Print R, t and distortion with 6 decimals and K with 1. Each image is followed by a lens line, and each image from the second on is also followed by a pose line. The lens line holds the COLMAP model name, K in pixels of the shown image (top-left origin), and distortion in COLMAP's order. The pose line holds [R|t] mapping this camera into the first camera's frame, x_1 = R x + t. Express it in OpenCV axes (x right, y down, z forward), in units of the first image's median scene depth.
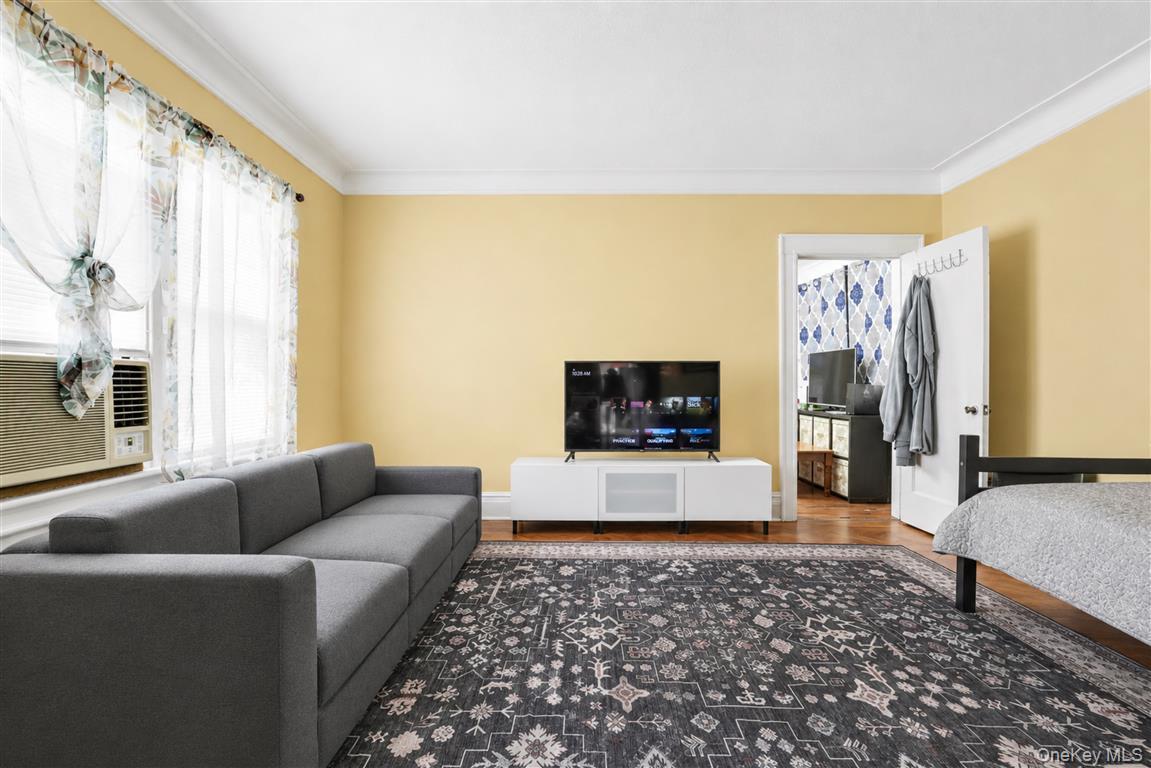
lens RADIAL K [[528.0, 0, 572.0], [0, 528.0, 379.1], [0, 0, 1]] dist [0.002026, 0.000337]
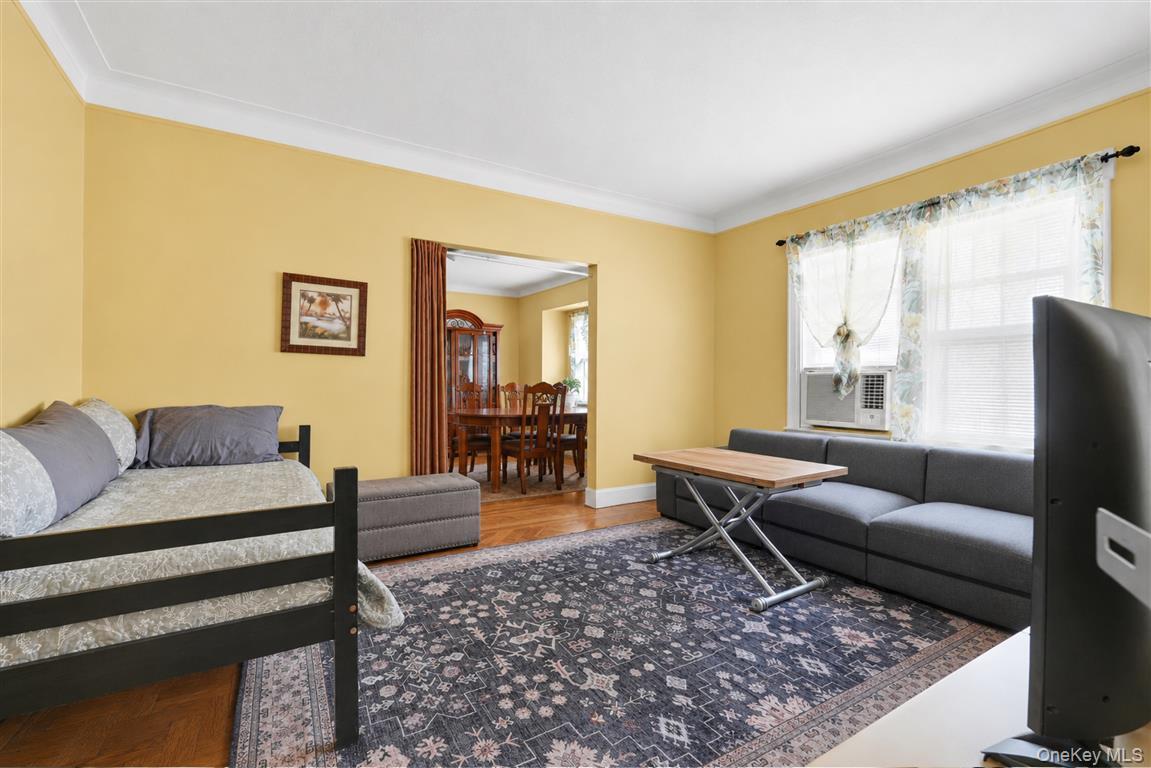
lens RADIAL K [[528.0, 0, 572.0], [0, 528.0, 379.1], [0, 0, 1]] dist [0.002026, 0.000337]
pose [[-0.859748, -0.000181, -0.510718, 0.989062], [0.005644, 0.999936, -0.009854, -0.001624], [0.510686, -0.011354, -0.859692, 2.012922]]
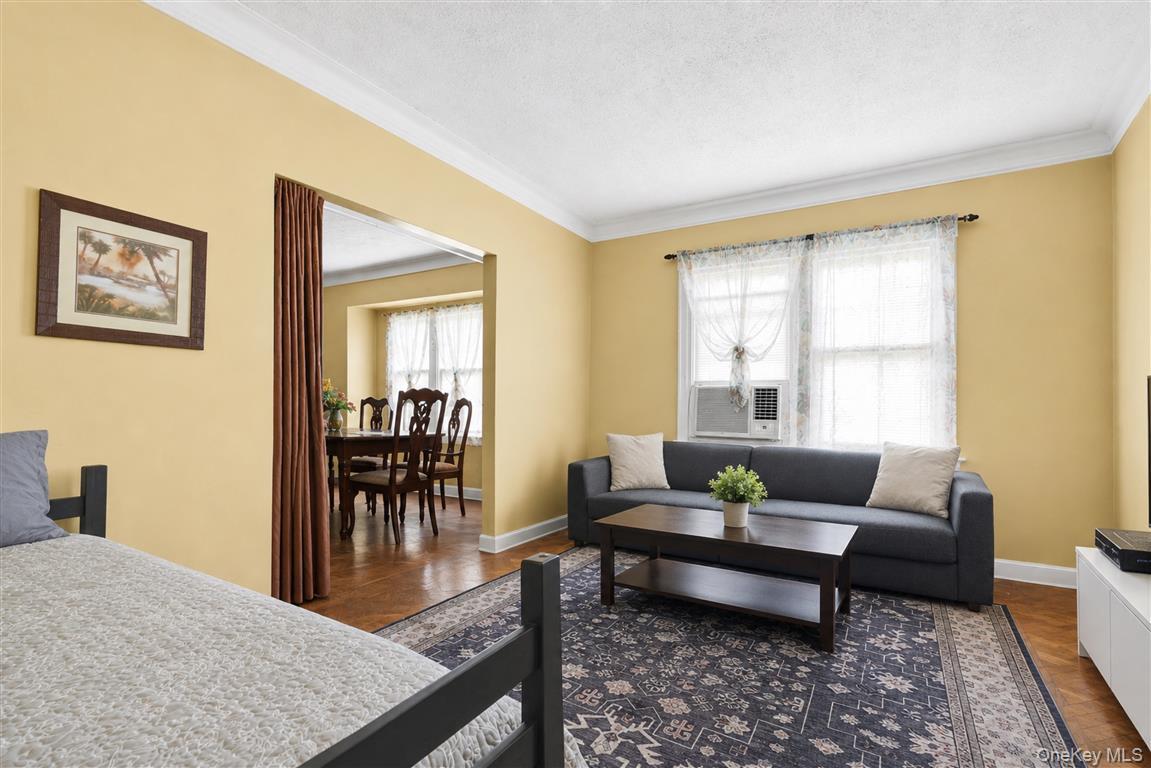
lens RADIAL K [[528.5, 0, 582.0], [0, 528.5, 402.3], [0, 0, 1]] dist [-0.001567, 0.000505]
pose [[-0.516068, 0.010960, -0.856477, 1.208608], [0.003571, 0.999937, 0.010644, -0.000089], [0.856540, 0.002434, -0.516075, 1.416199]]
